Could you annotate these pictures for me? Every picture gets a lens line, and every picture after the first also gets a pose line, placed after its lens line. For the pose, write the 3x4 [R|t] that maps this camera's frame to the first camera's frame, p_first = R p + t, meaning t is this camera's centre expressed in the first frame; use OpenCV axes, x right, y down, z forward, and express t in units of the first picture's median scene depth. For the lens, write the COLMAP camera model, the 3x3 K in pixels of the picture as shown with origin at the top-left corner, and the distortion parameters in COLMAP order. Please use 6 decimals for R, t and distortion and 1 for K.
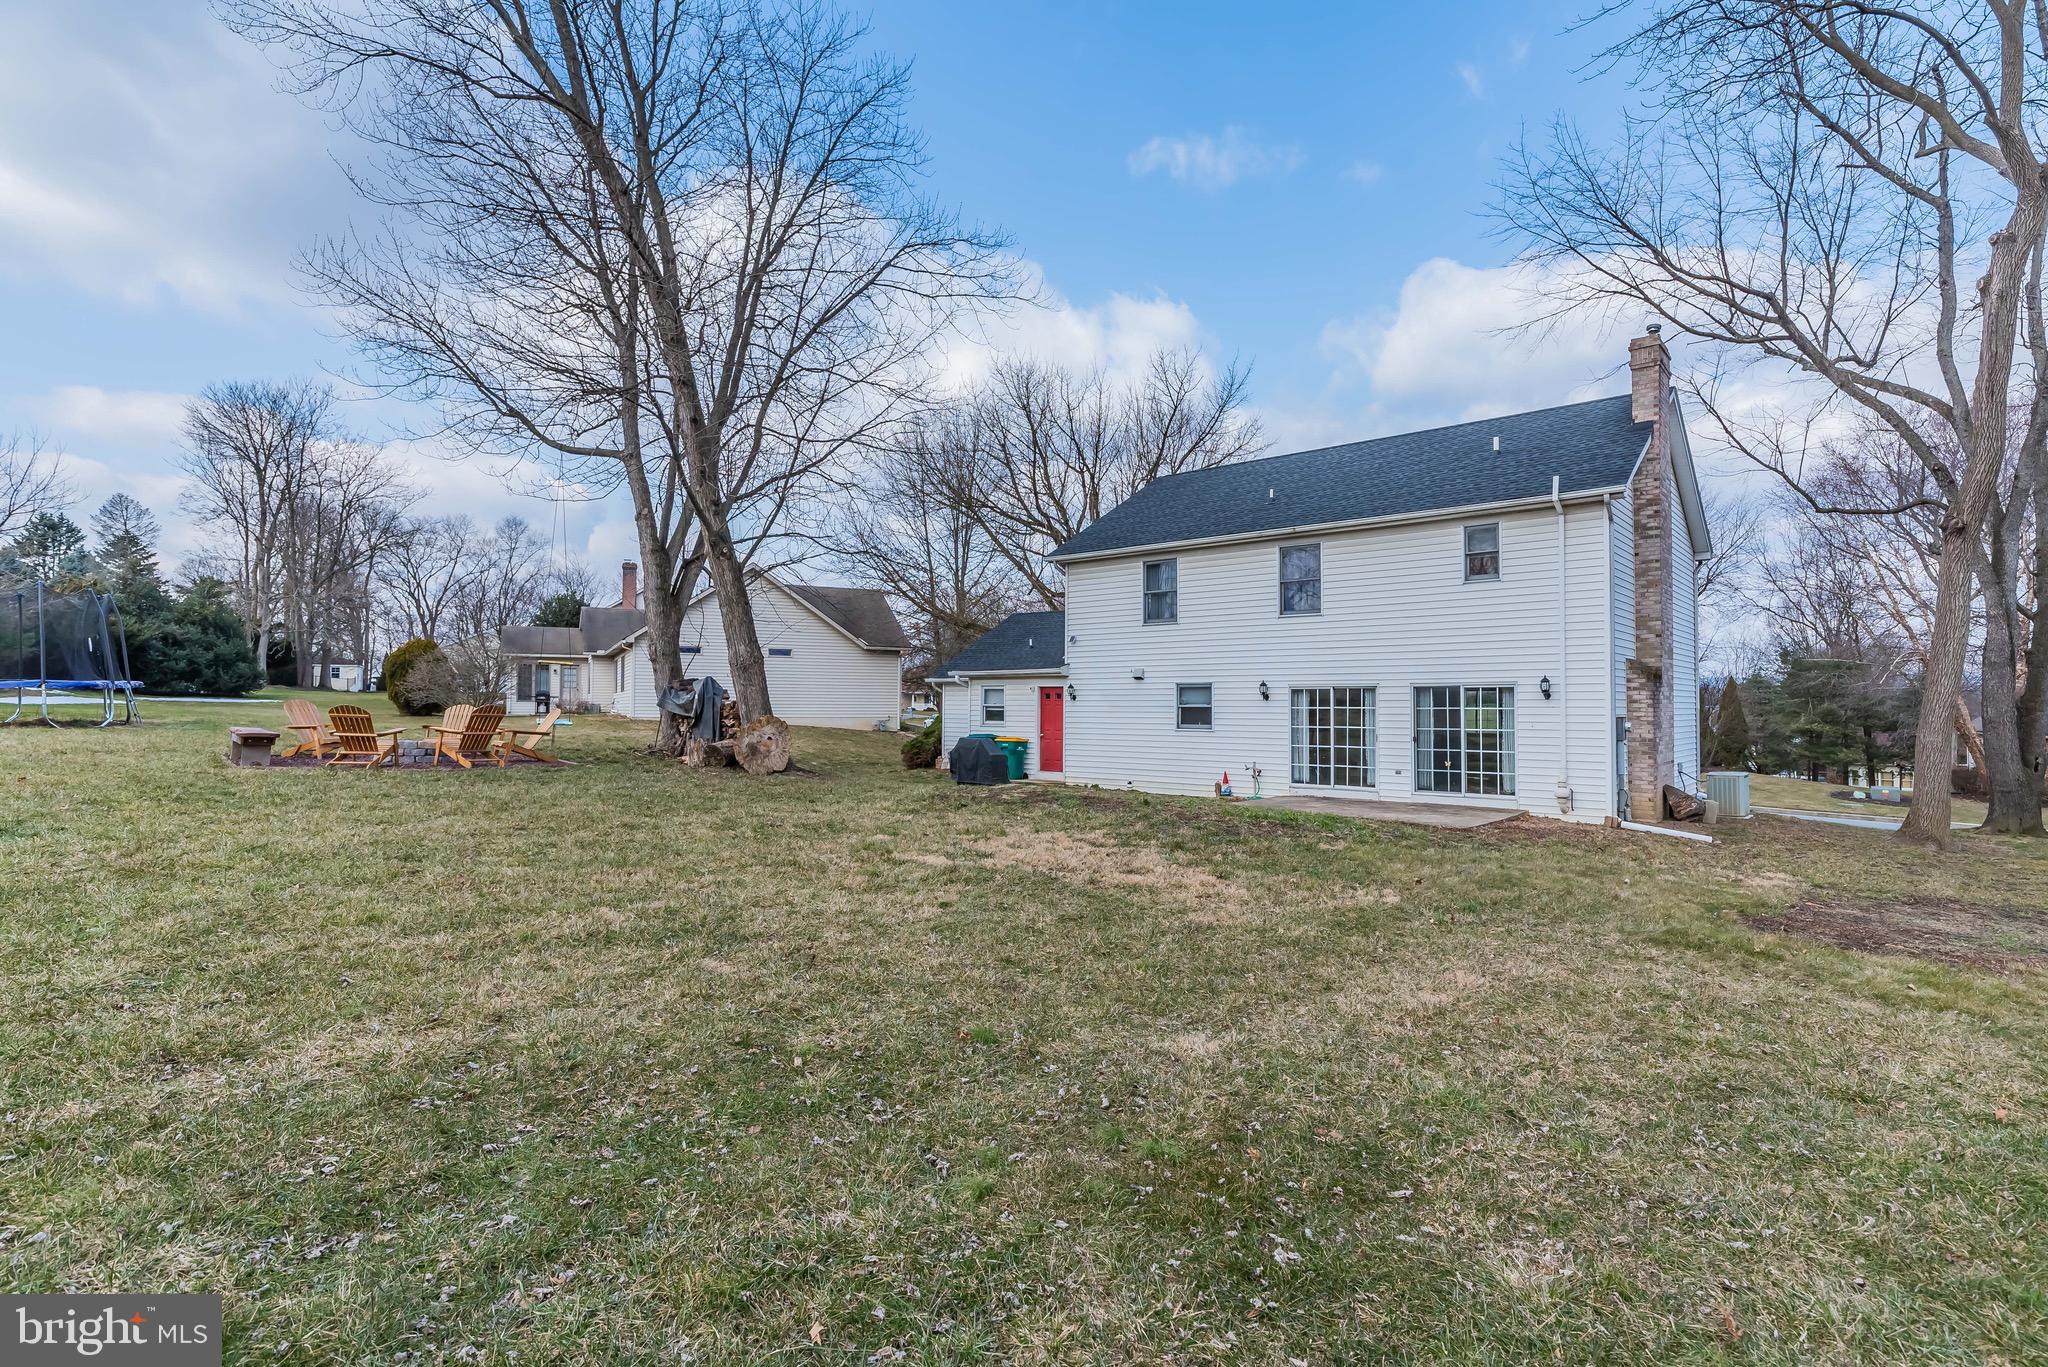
lens RADIAL K [[1026.5, 0, 1029.4], [0, 1026.5, 679.0], [0, 0, 1]] dist [0.004222, 0.000682]
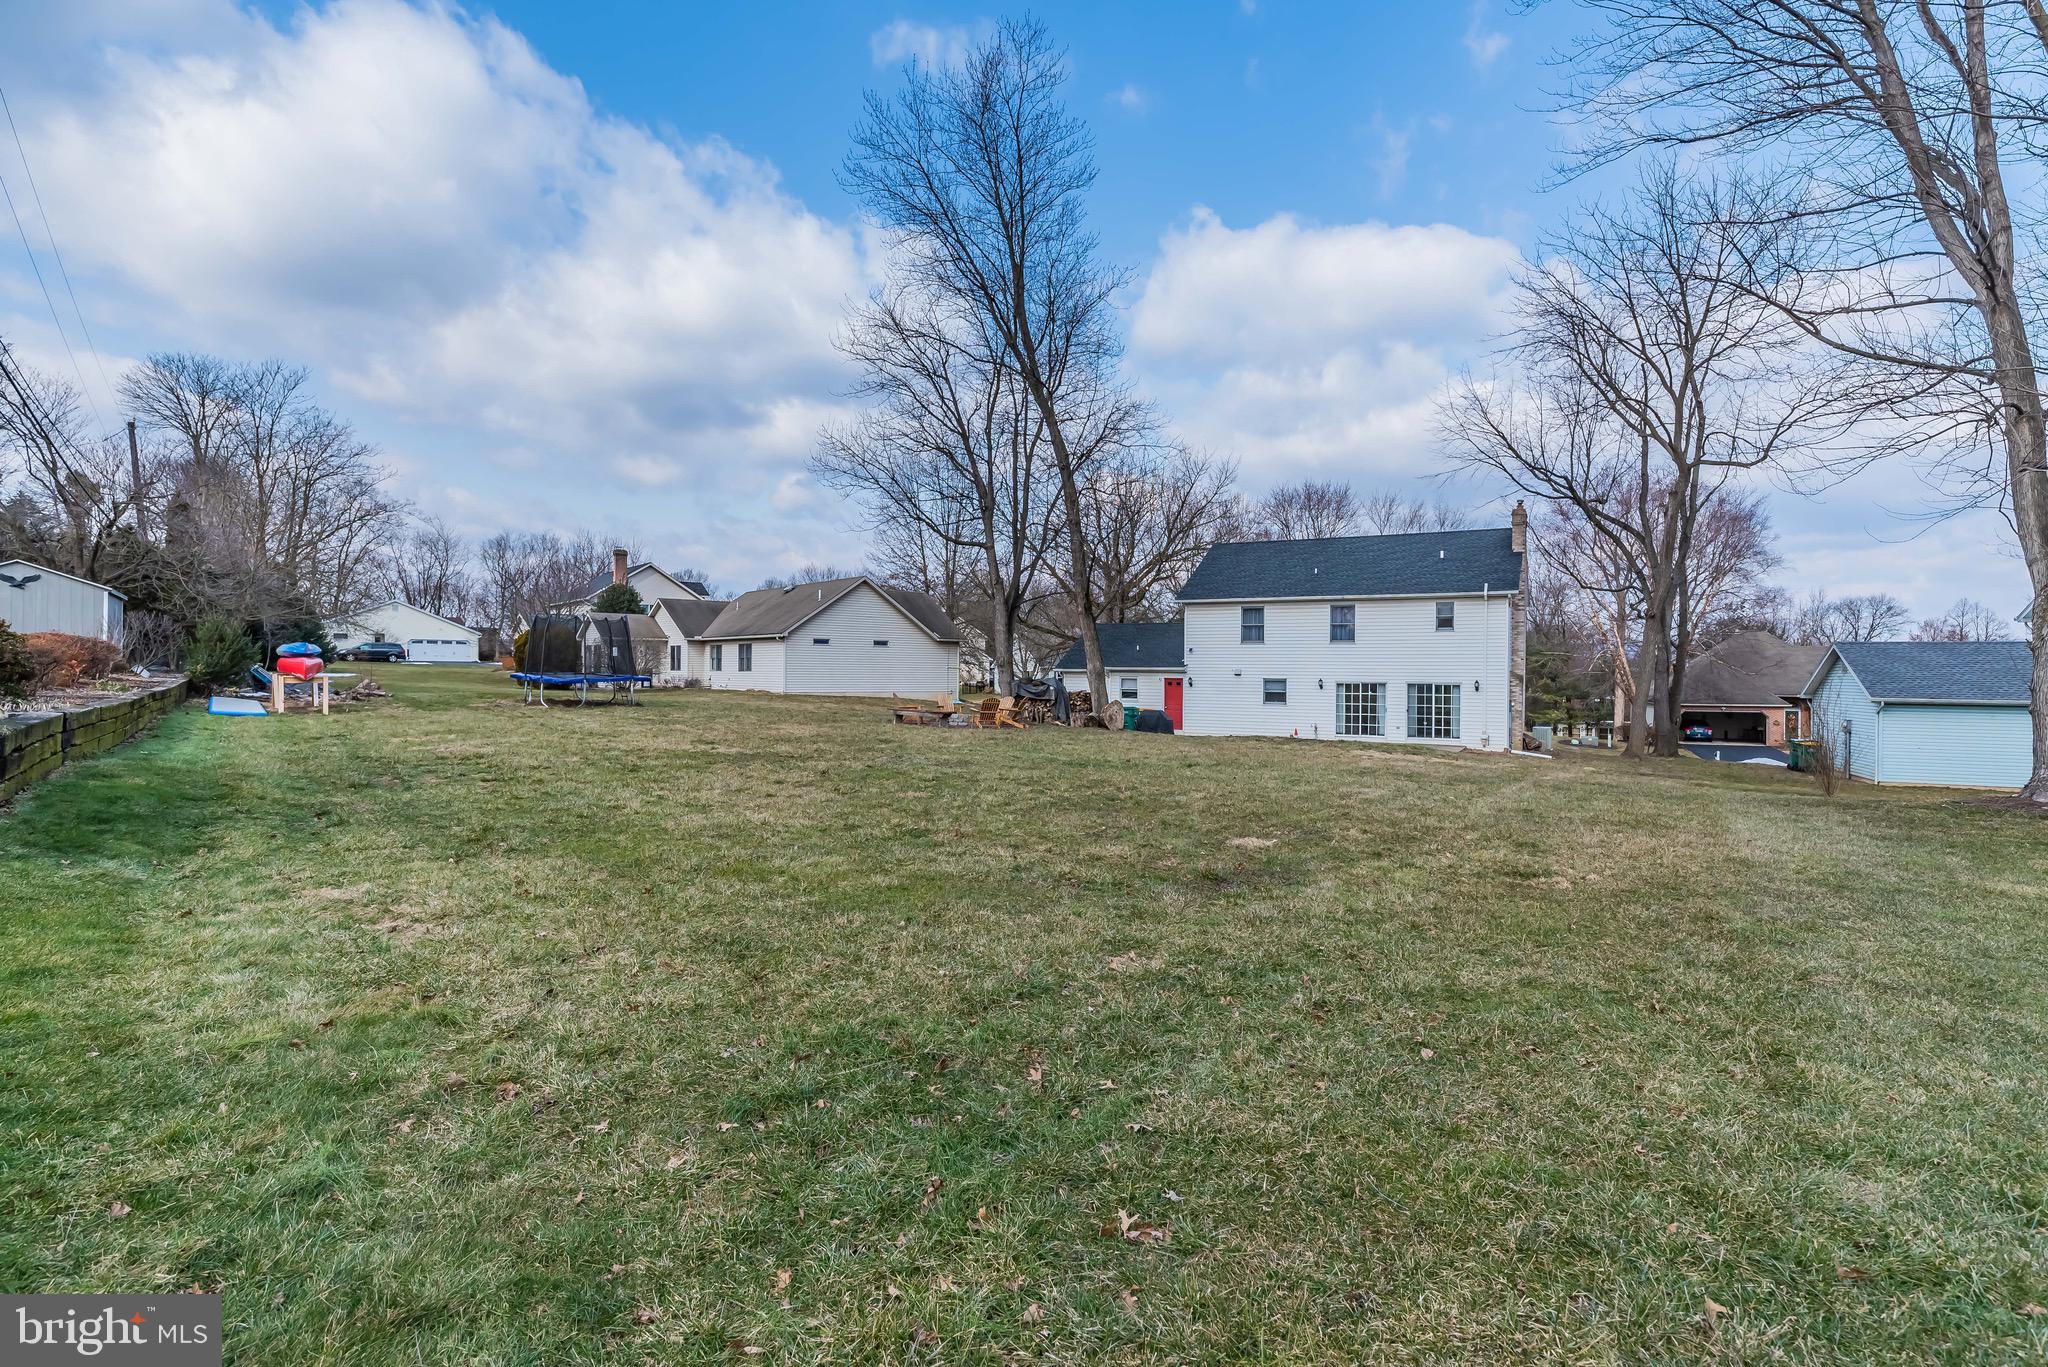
lens RADIAL K [[1026.5, 0, 1026.5], [0, 1026.5, 678.8], [0, 0, 1]] dist [0.004222, 0.000682]
pose [[0.975792, 0.003512, 0.218674, -0.683237], [-0.011624, 0.999291, 0.035823, -0.056979], [-0.218393, -0.037498, 0.975140, -0.664753]]
